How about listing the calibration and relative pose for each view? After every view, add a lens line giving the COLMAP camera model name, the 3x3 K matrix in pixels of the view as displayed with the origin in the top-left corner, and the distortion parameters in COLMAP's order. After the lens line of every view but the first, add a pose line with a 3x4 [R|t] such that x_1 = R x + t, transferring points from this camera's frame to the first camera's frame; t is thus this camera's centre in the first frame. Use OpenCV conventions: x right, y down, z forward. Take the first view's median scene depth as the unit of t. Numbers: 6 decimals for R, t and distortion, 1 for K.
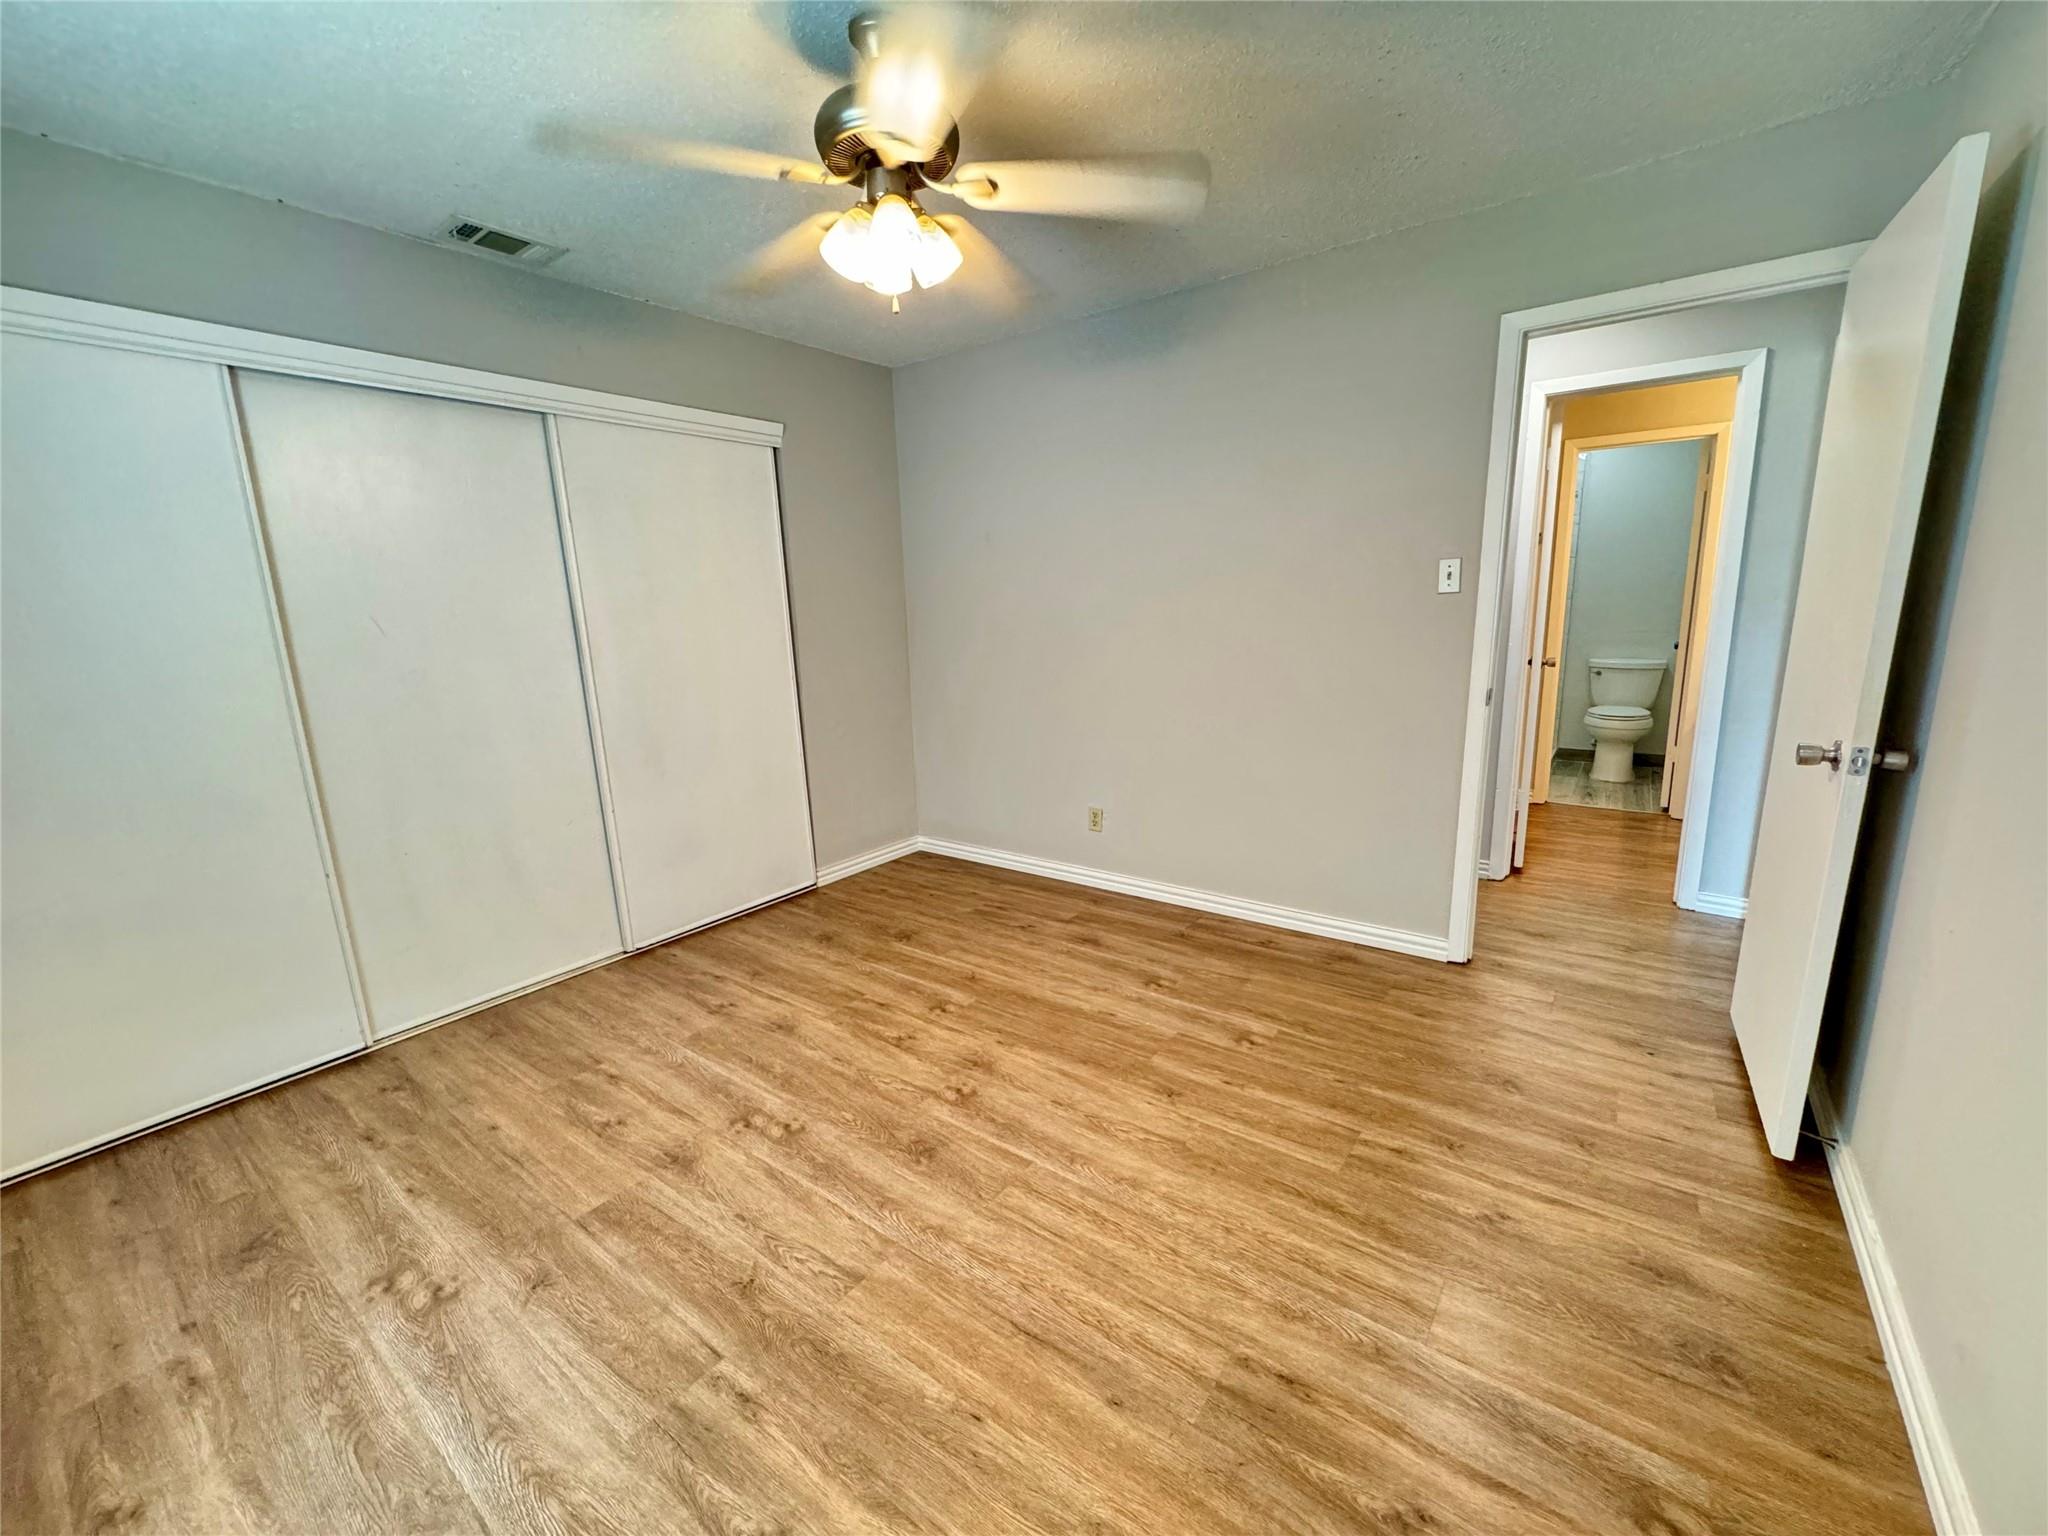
lens RADIAL K [[822.0, 0, 1026.3], [0, 822.0, 763.9], [0, 0, 1]] dist [-0.003182, 0.000273]
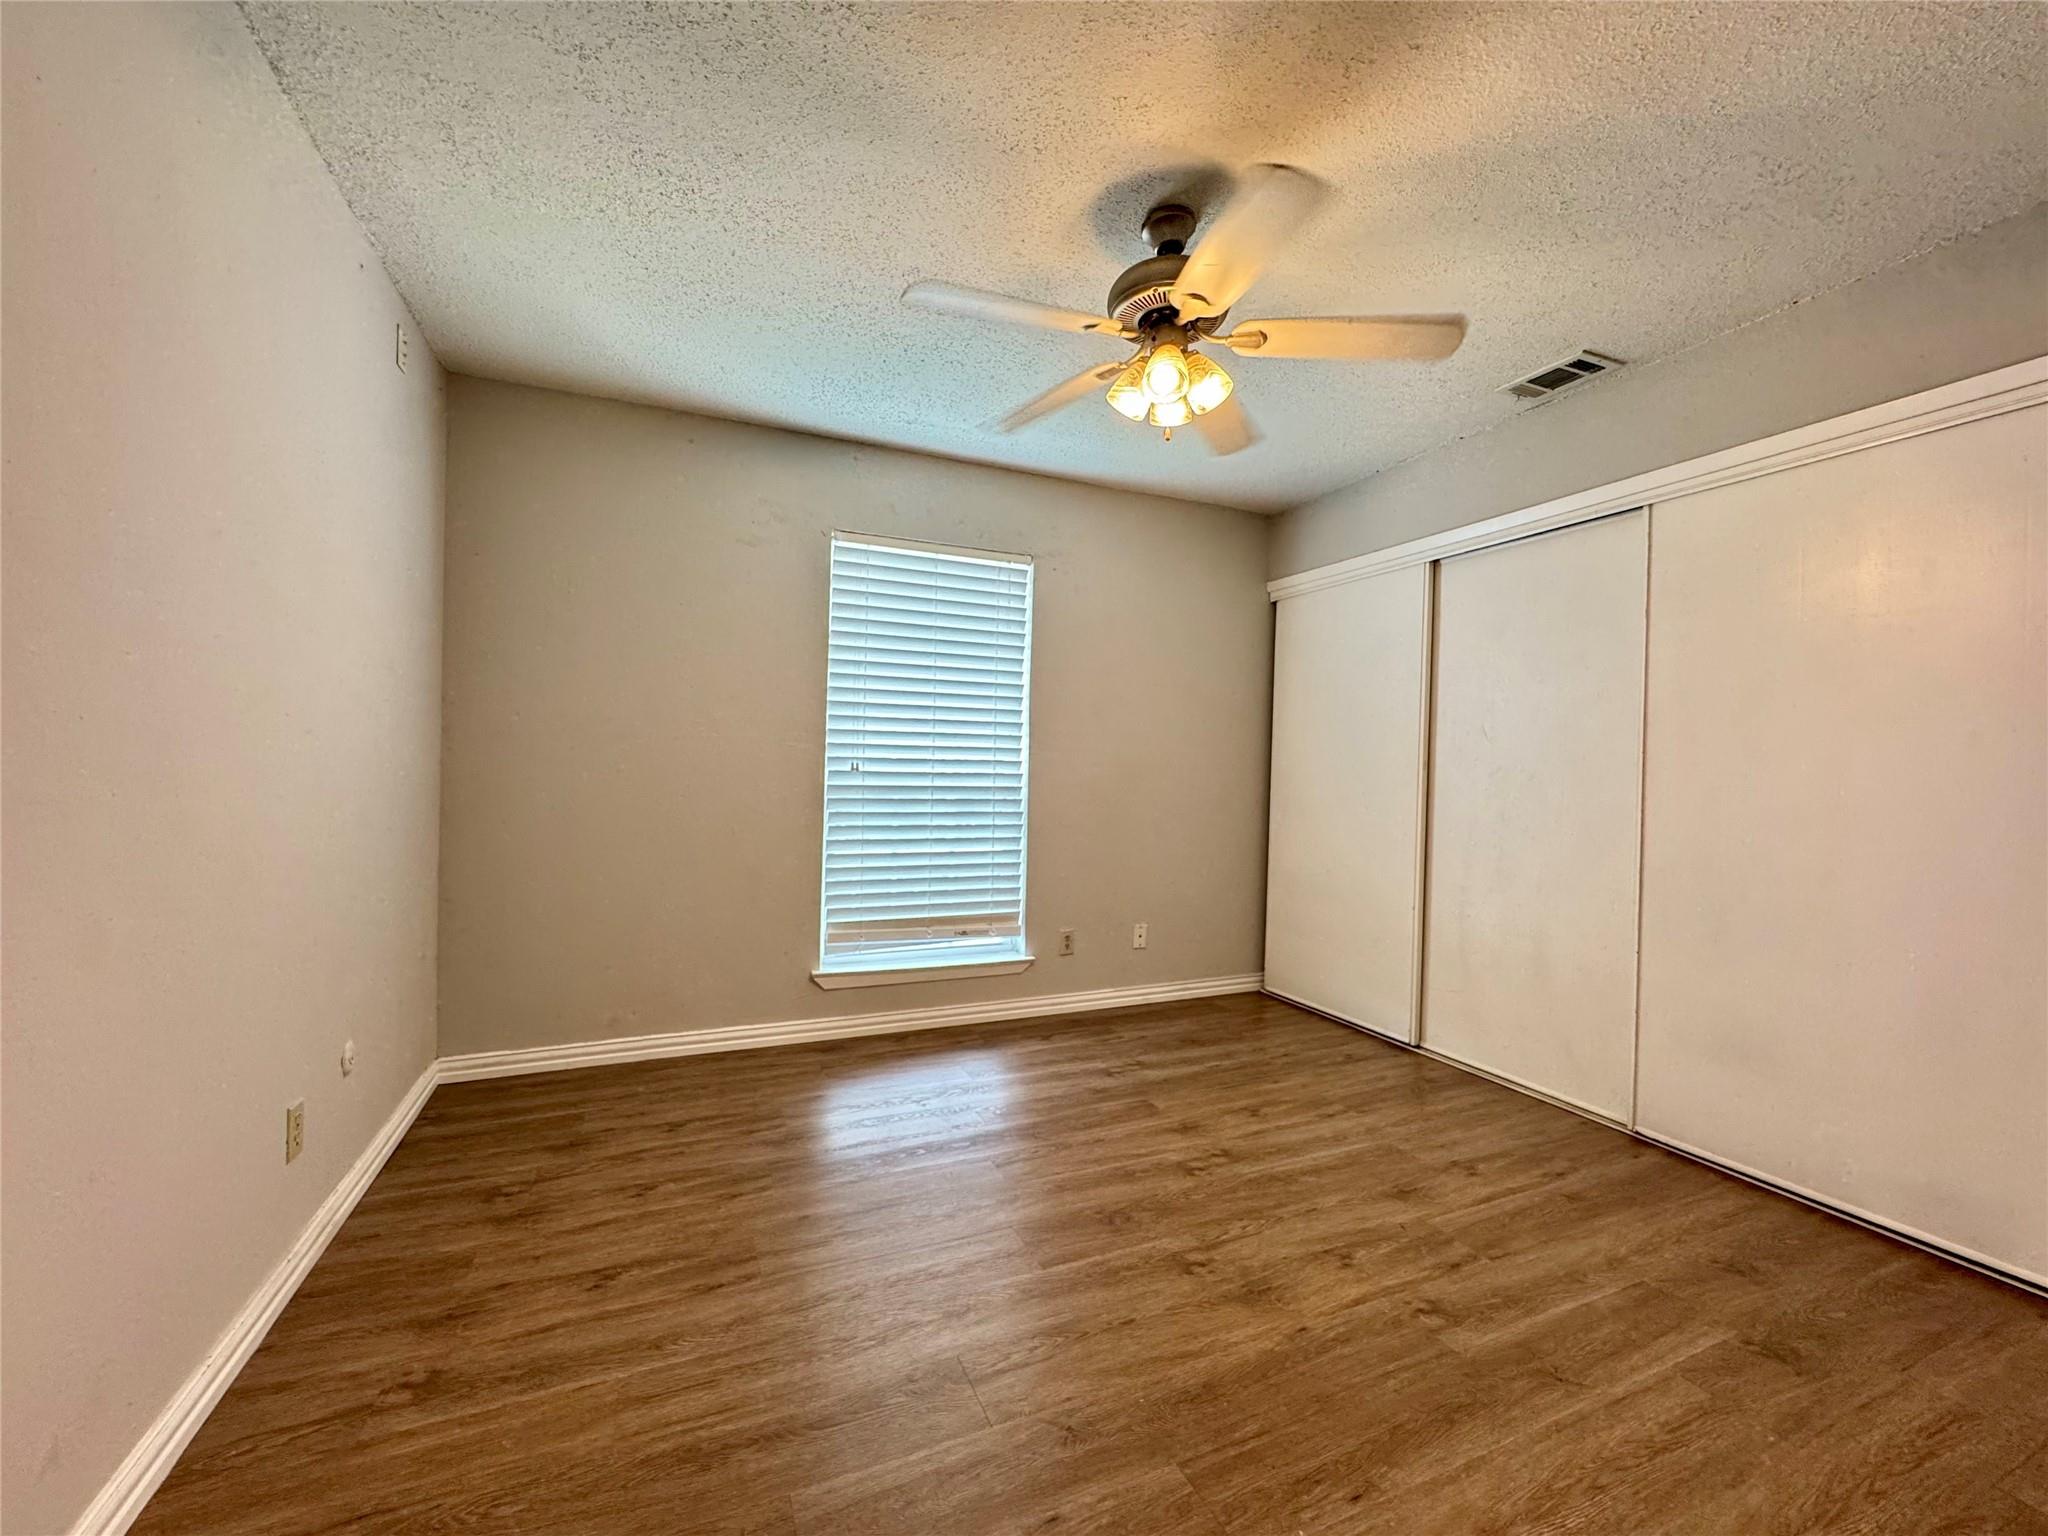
lens RADIAL K [[822.0, 0, 1026.3], [0, 822.0, 763.9], [0, 0, 1]] dist [-0.003182, 0.000273]
pose [[-0.496011, 0.021308, -0.868055, 0.680059], [-0.172500, 0.977355, 0.122558, -0.160838], [0.851009, 0.210530, -0.481103, 1.083620]]
